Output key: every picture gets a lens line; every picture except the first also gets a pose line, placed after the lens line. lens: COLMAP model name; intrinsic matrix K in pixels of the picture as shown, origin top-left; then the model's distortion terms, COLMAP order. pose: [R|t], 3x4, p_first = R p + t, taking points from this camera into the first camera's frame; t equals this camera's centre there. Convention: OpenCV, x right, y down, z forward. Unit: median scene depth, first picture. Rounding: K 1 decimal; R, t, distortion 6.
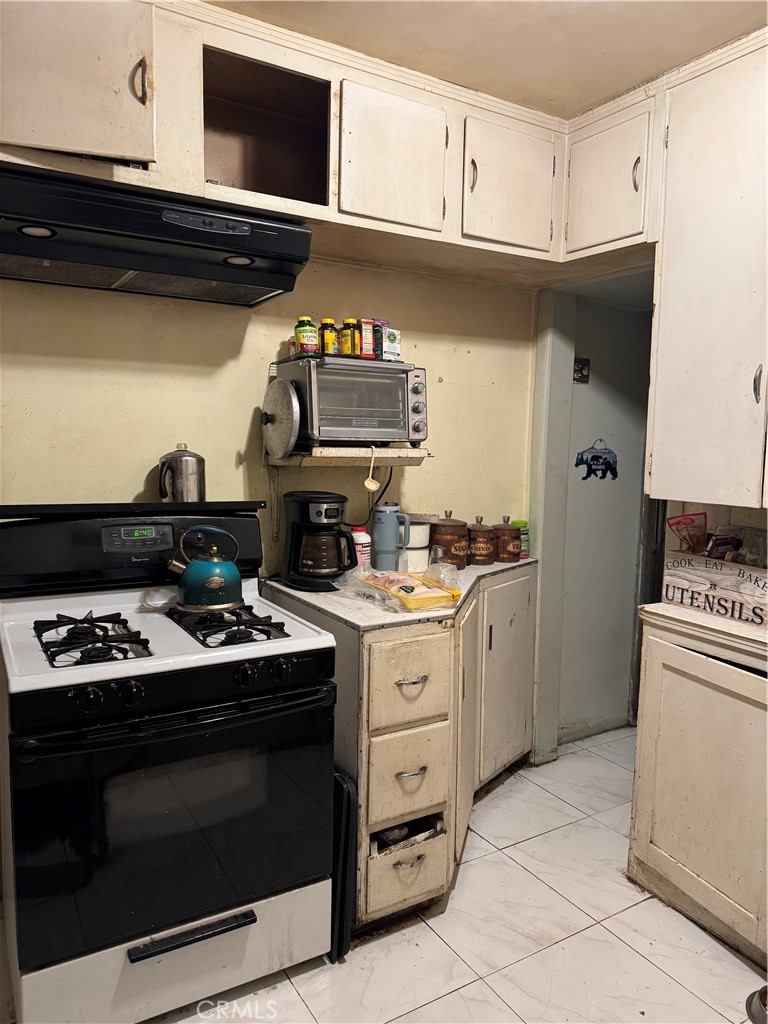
lens RADIAL K [[726.9, 0, 383.3], [0, 726.9, 511.7], [0, 0, 1]] dist [0.006614, 0.001399]
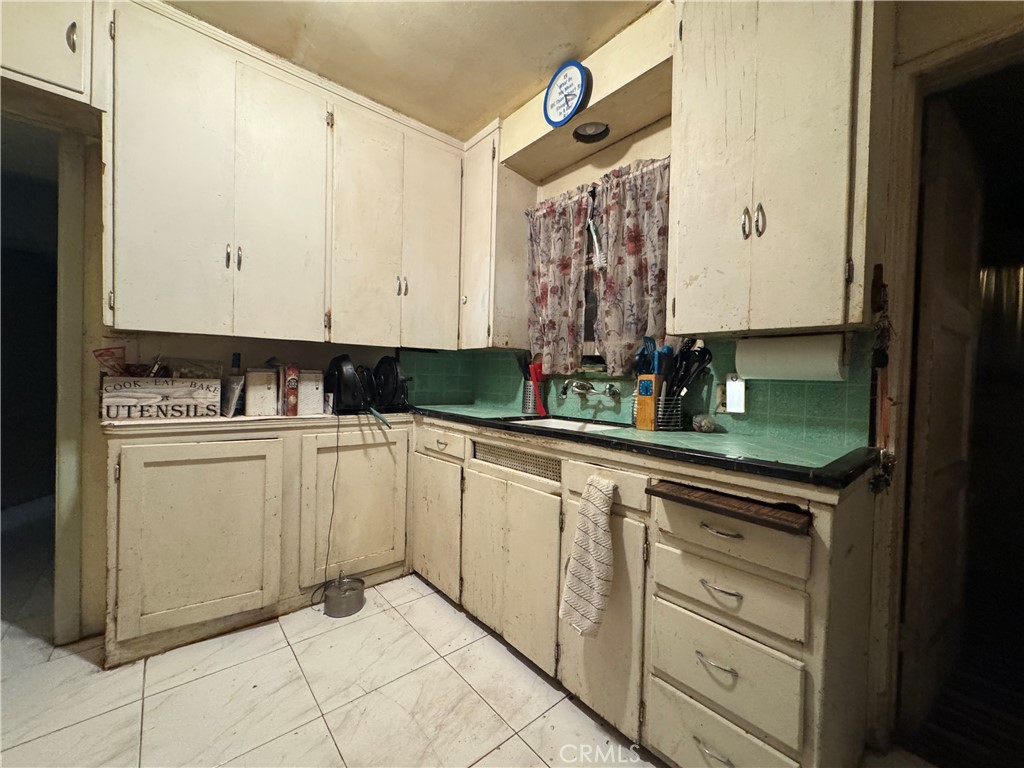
lens RADIAL K [[408.3, 0, 511.2], [0, 408.3, 383.8], [0, 0, 1]] dist [-0.000221, 0.000014]
pose [[-0.164671, -0.036008, 0.985691, -0.396855], [0.077532, 0.995769, 0.049329, 0.088569], [-0.983297, 0.084545, -0.161182, 0.489093]]
